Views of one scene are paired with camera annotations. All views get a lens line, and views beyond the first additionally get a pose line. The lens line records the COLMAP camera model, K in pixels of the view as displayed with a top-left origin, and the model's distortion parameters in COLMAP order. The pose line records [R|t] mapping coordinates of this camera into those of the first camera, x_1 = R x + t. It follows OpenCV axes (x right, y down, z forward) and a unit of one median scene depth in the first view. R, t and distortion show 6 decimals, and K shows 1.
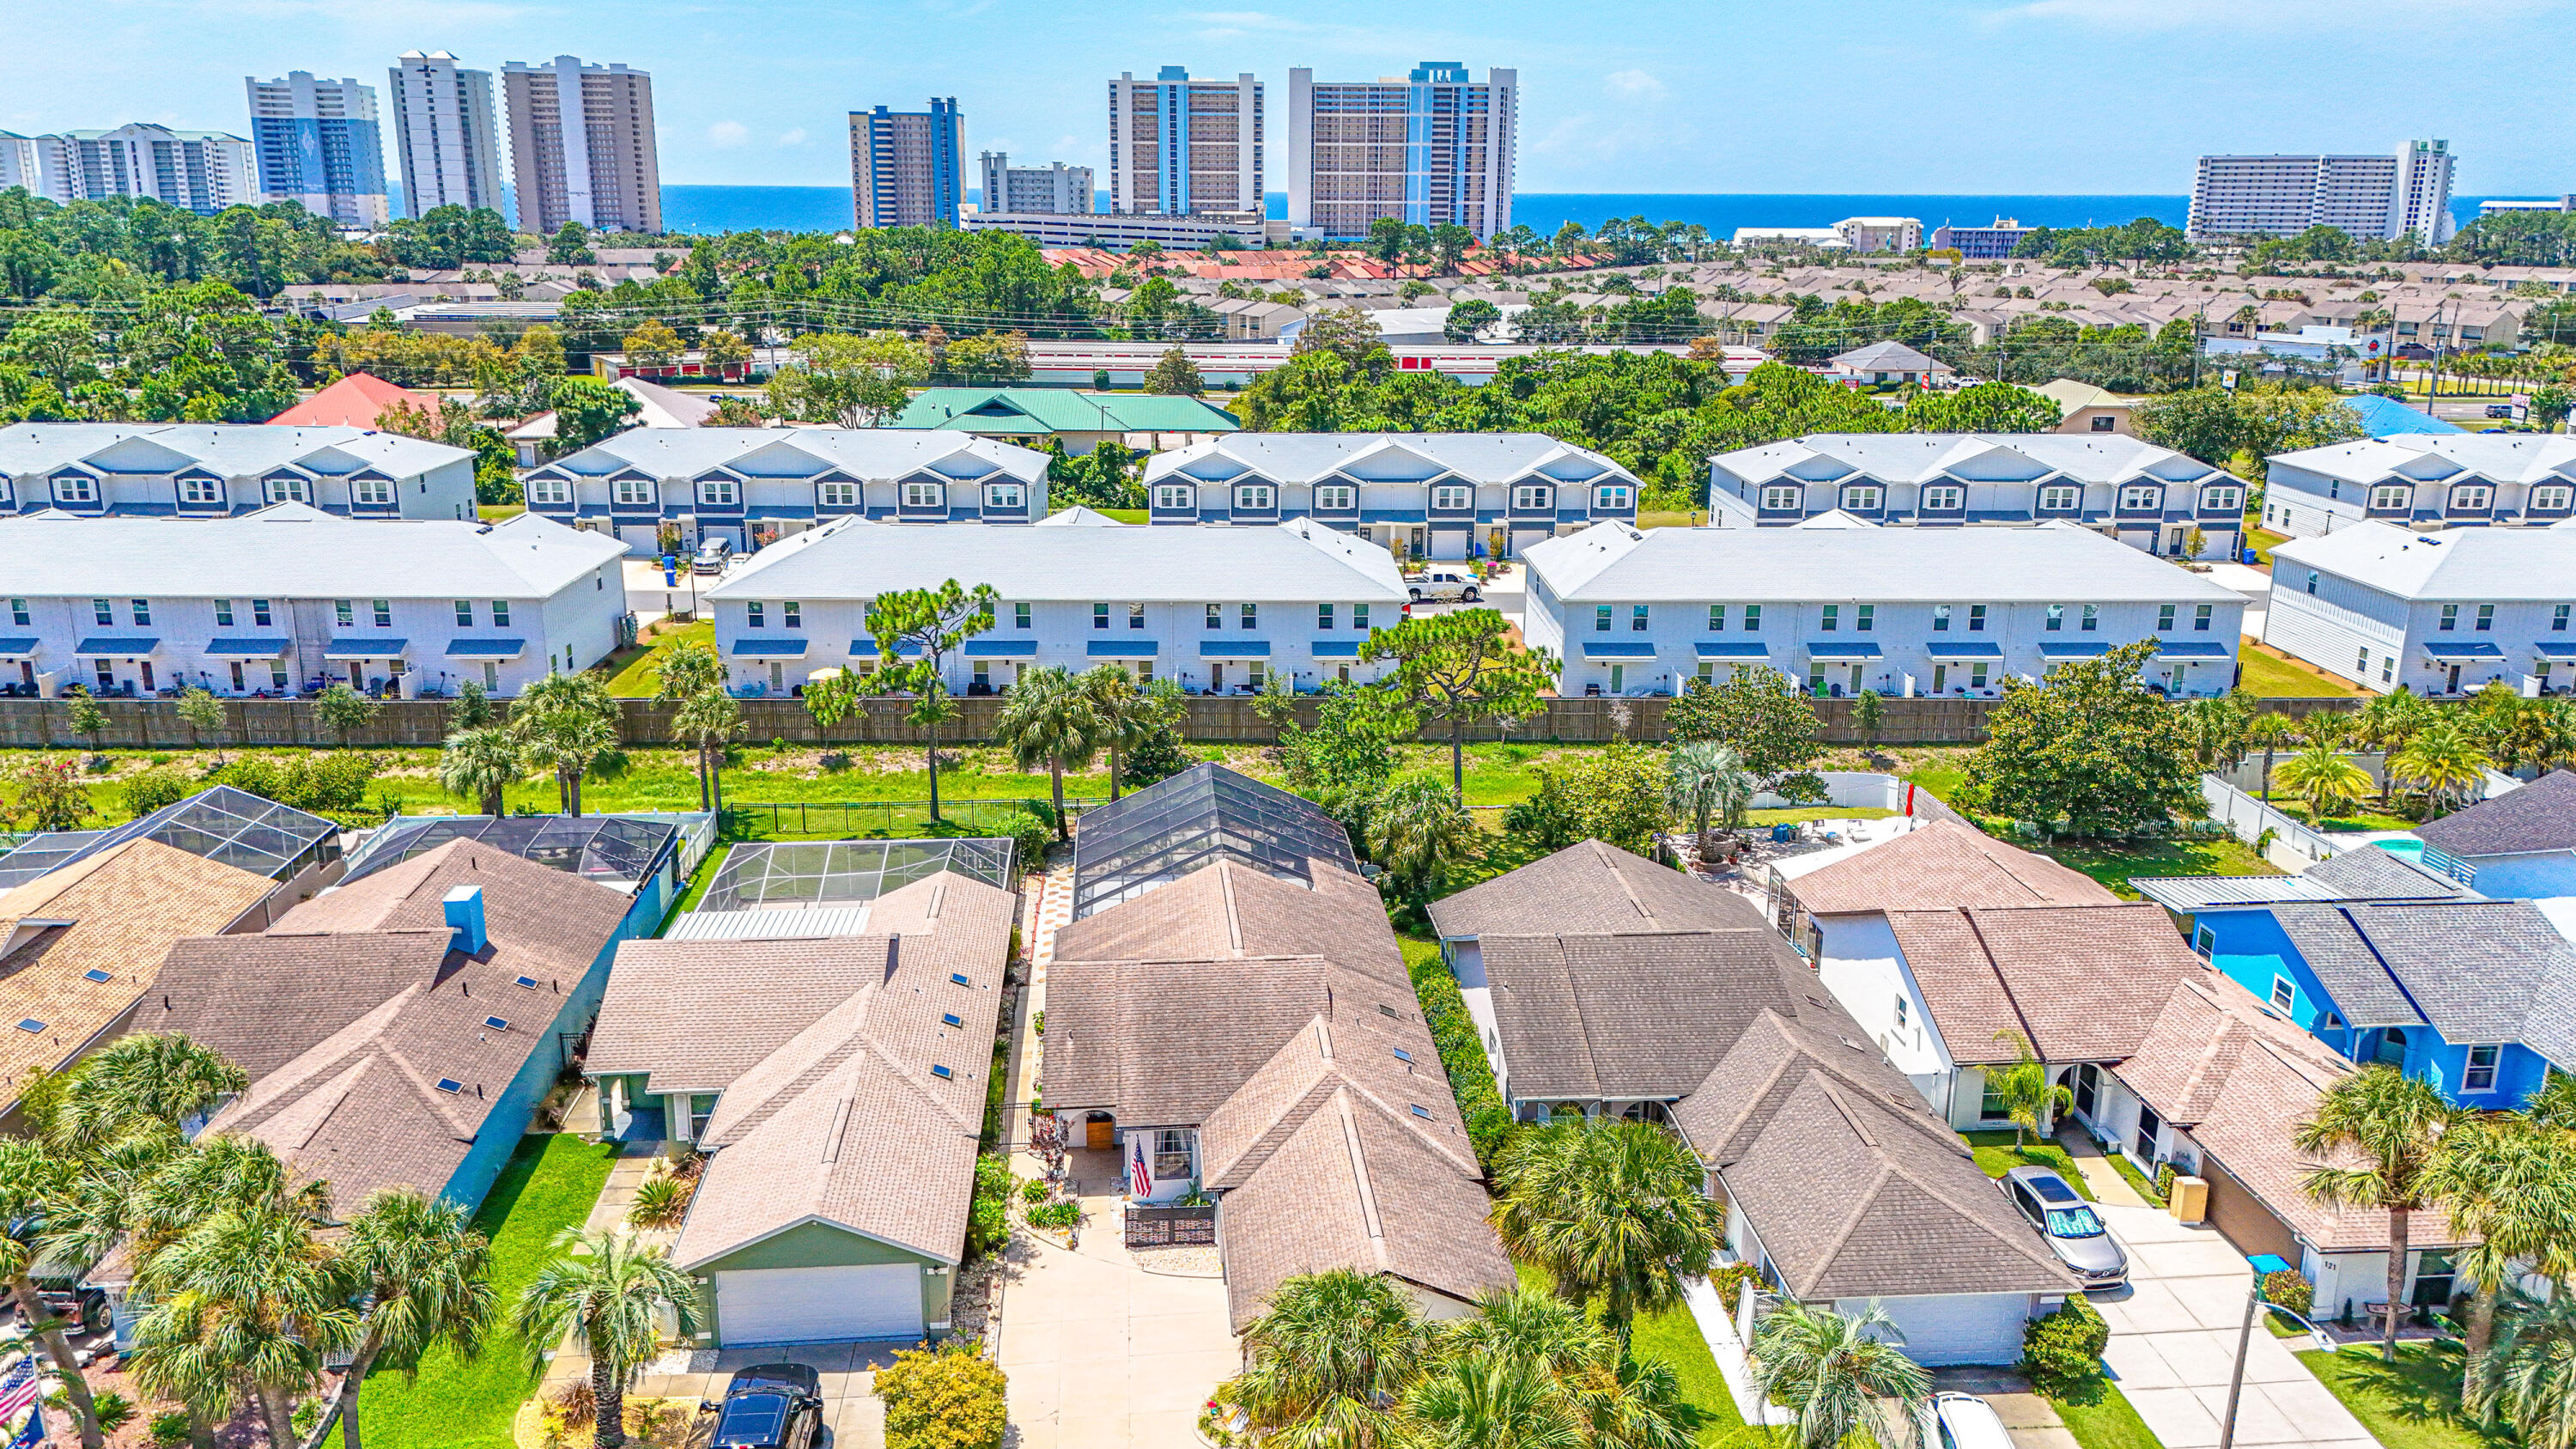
lens RADIAL K [[1886.7, 0, 1287.5], [0, 1886.7, 736.7], [0, 0, 1]] dist [0.066879, -0.051558]
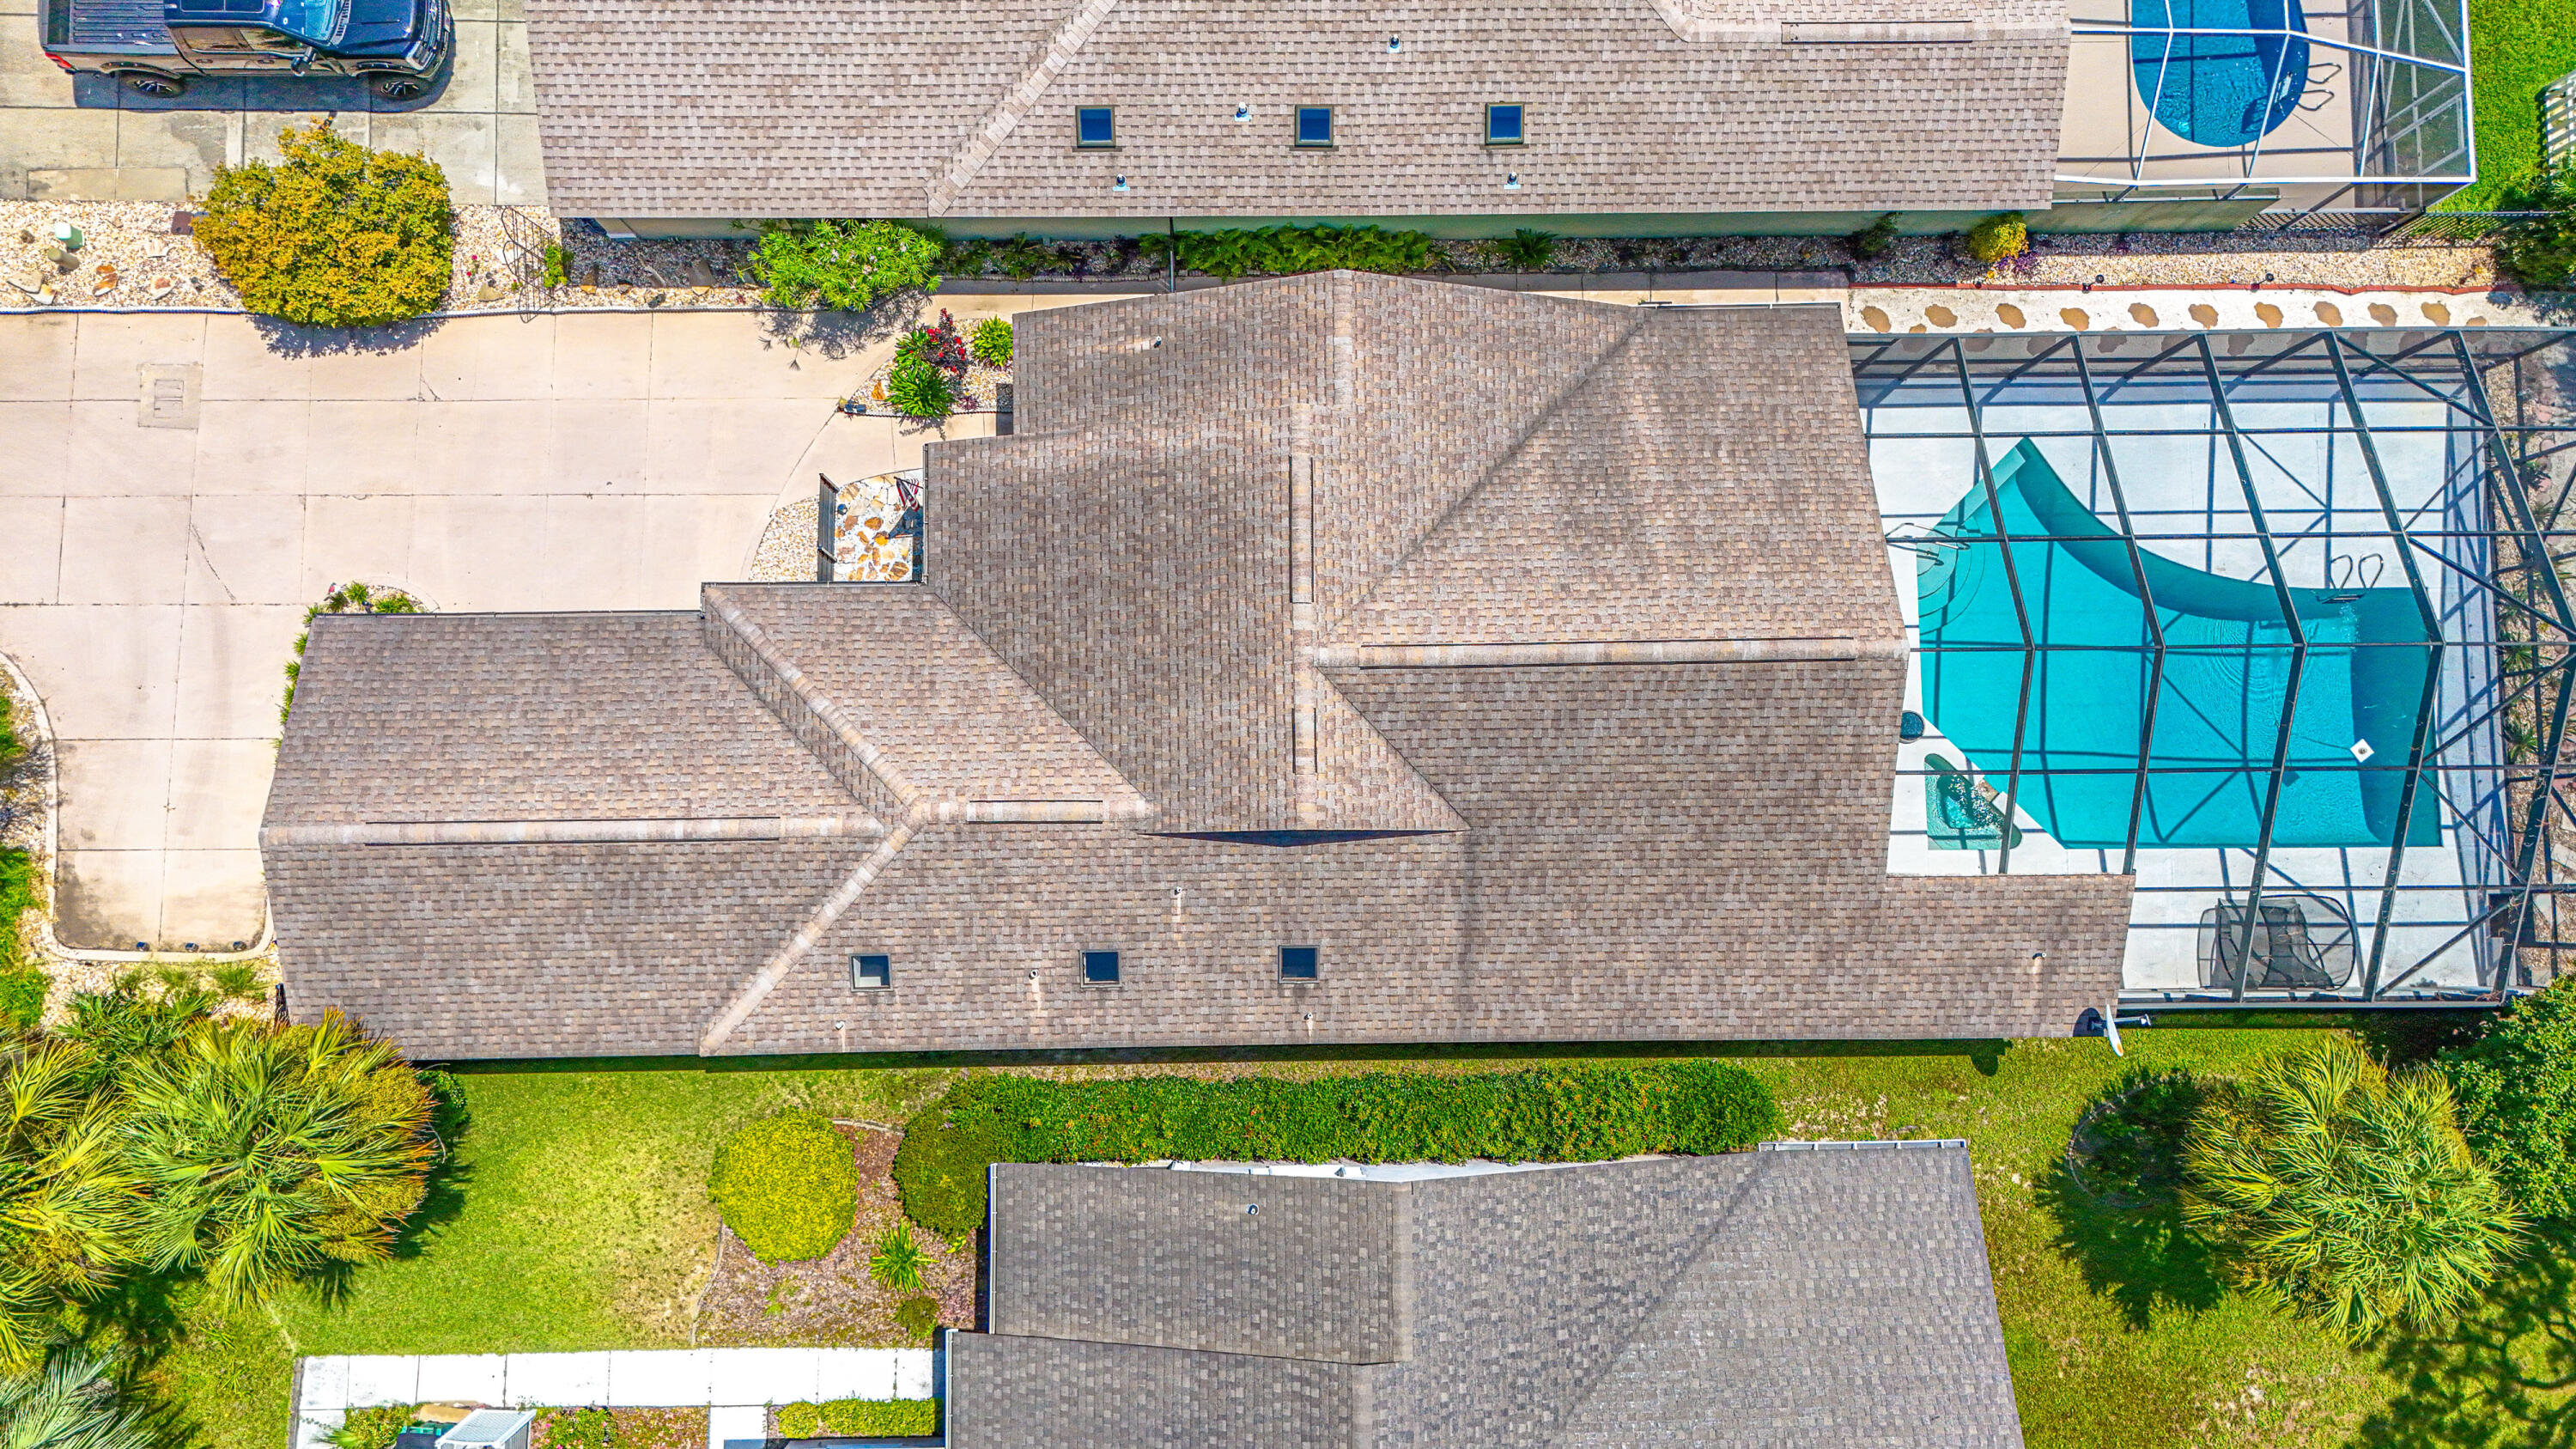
lens RADIAL K [[1886.7, 0, 1284.7], [0, 1886.7, 720.7], [0, 0, 1]] dist [0.066879, -0.051558]
pose [[-0.072584, 0.994827, -0.071063, 0.013524], [-0.286156, 0.047483, 0.957006, -0.201909], [0.955430, 0.089798, 0.281230, 0.523543]]
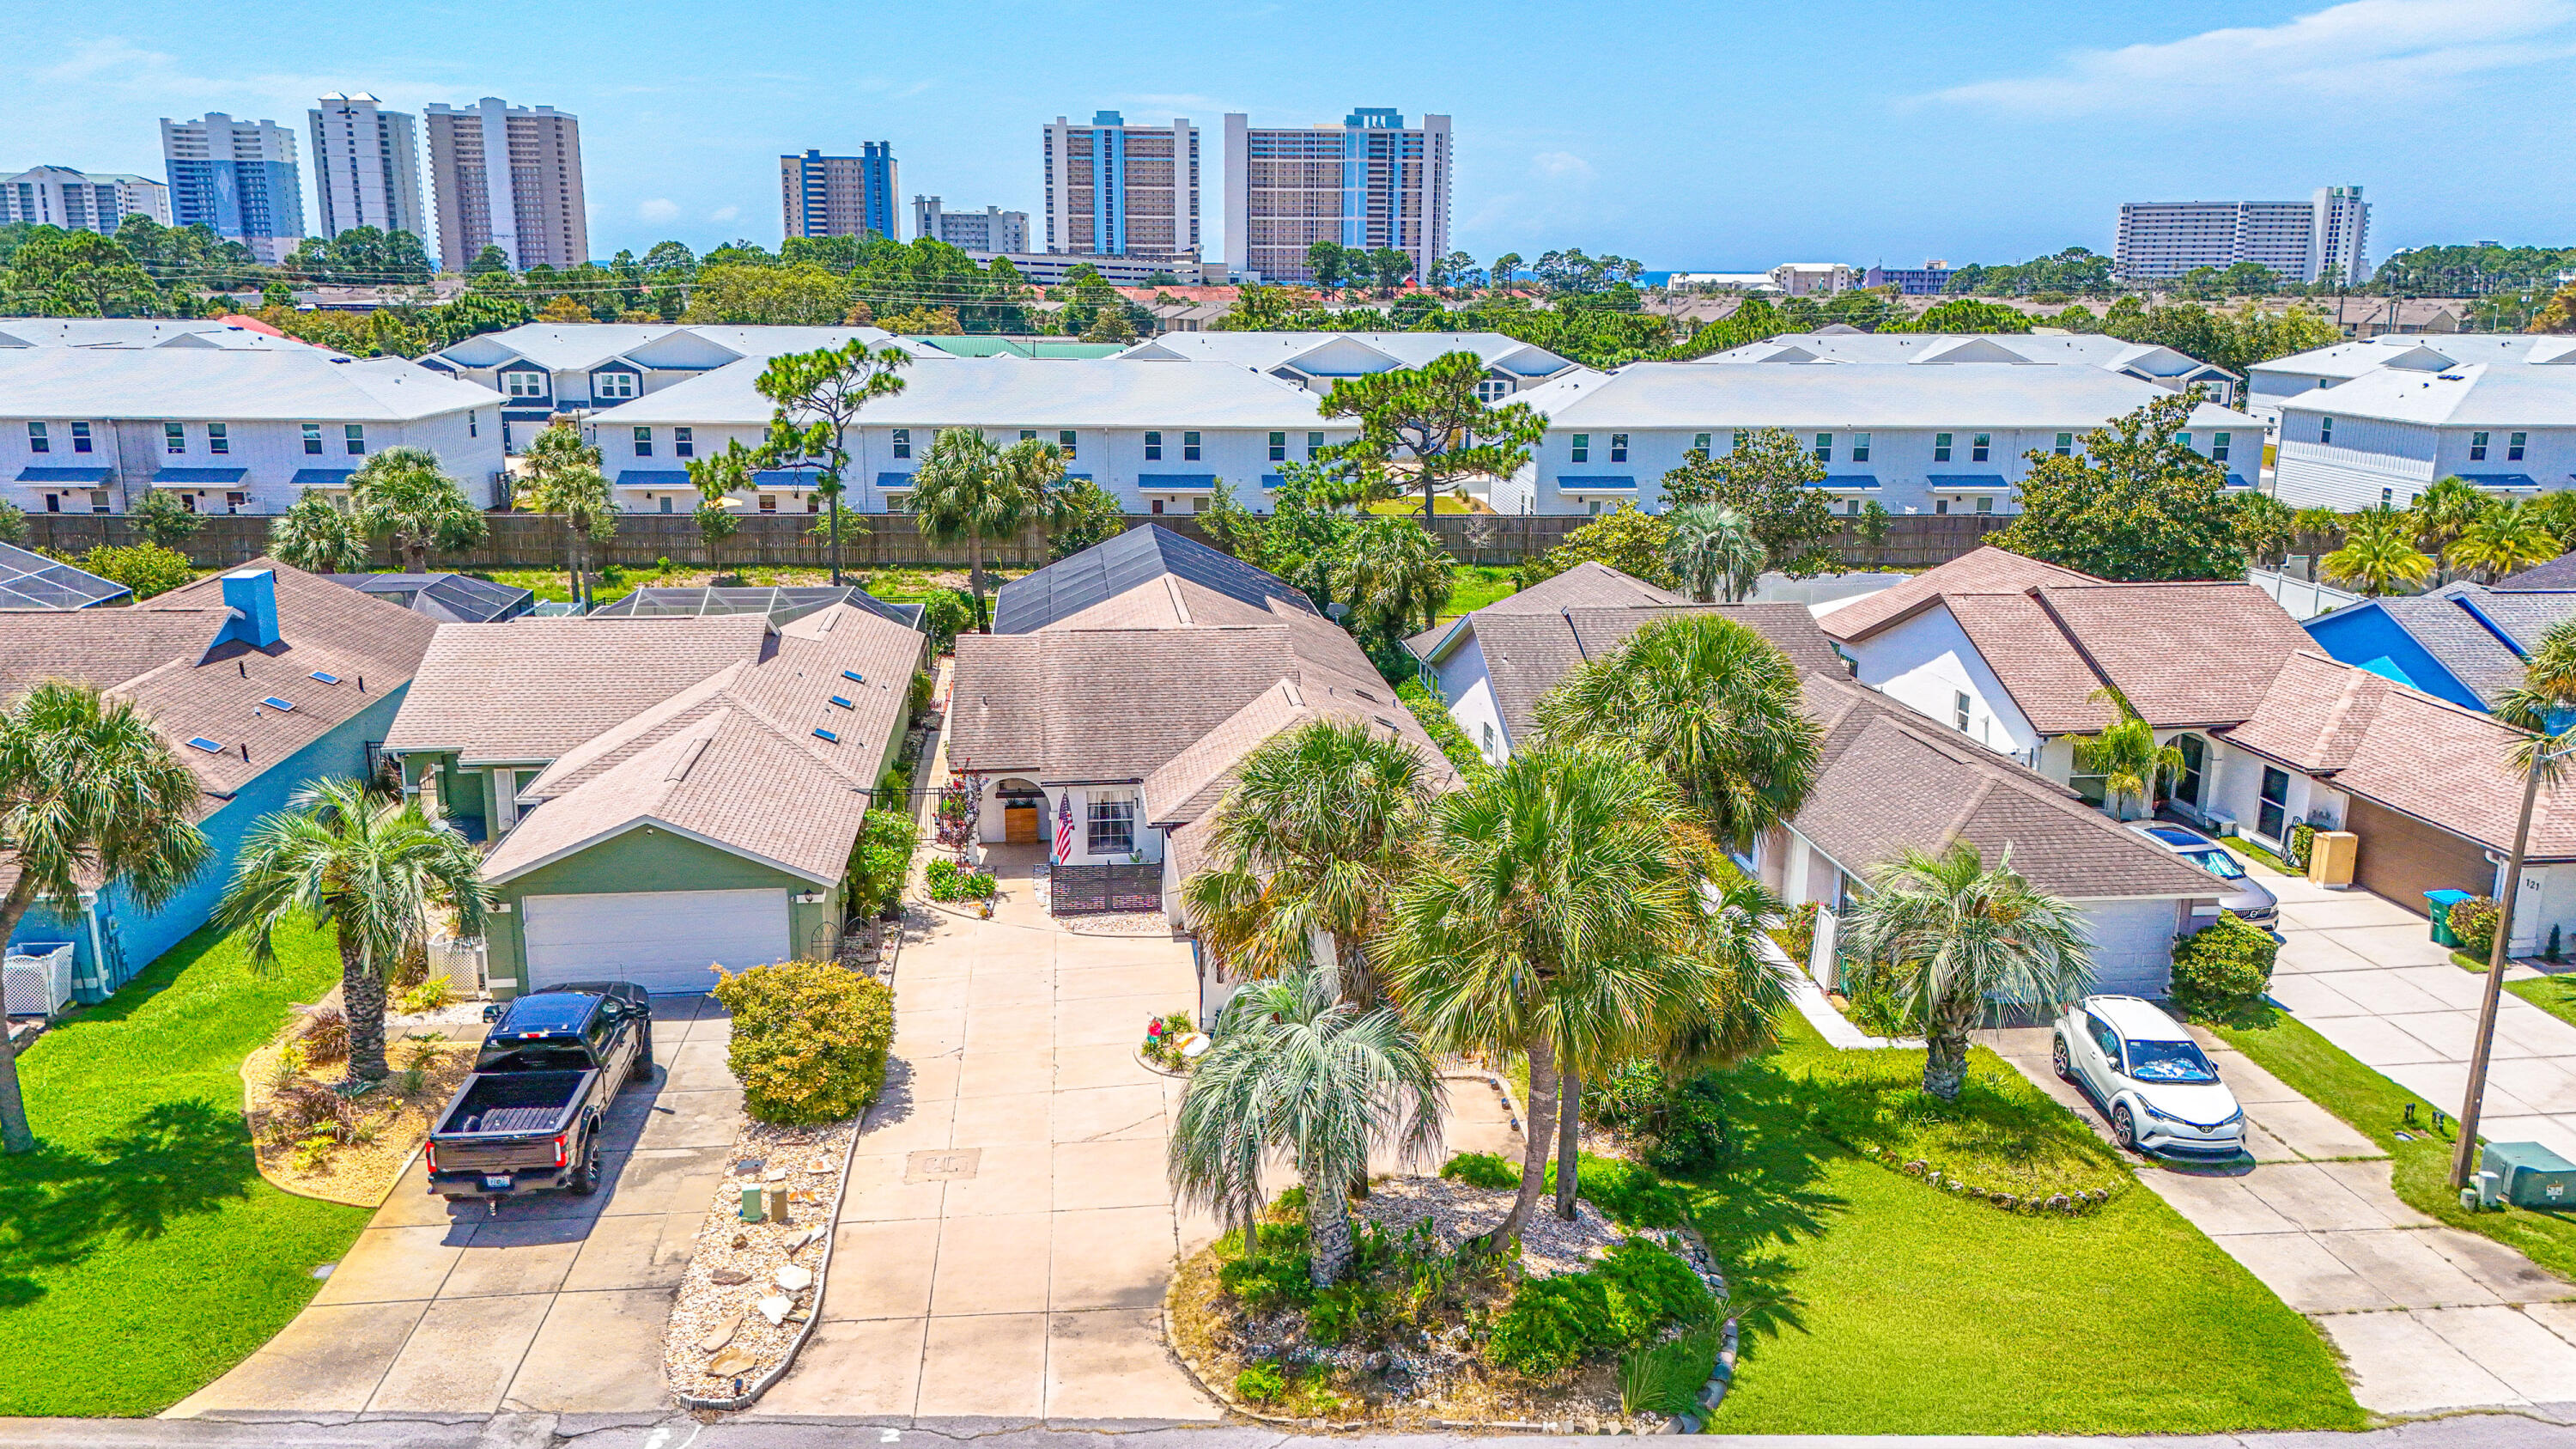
lens RADIAL K [[1886.7, 0, 1286.6], [0, 1886.7, 741.3], [0, 0, 1]] dist [0.066879, -0.051558]
pose [[0.999466, -0.007099, 0.031883, -0.005389], [0.008229, 0.999338, -0.035450, 0.120599], [-0.031610, 0.035693, 0.998863, 0.100892]]
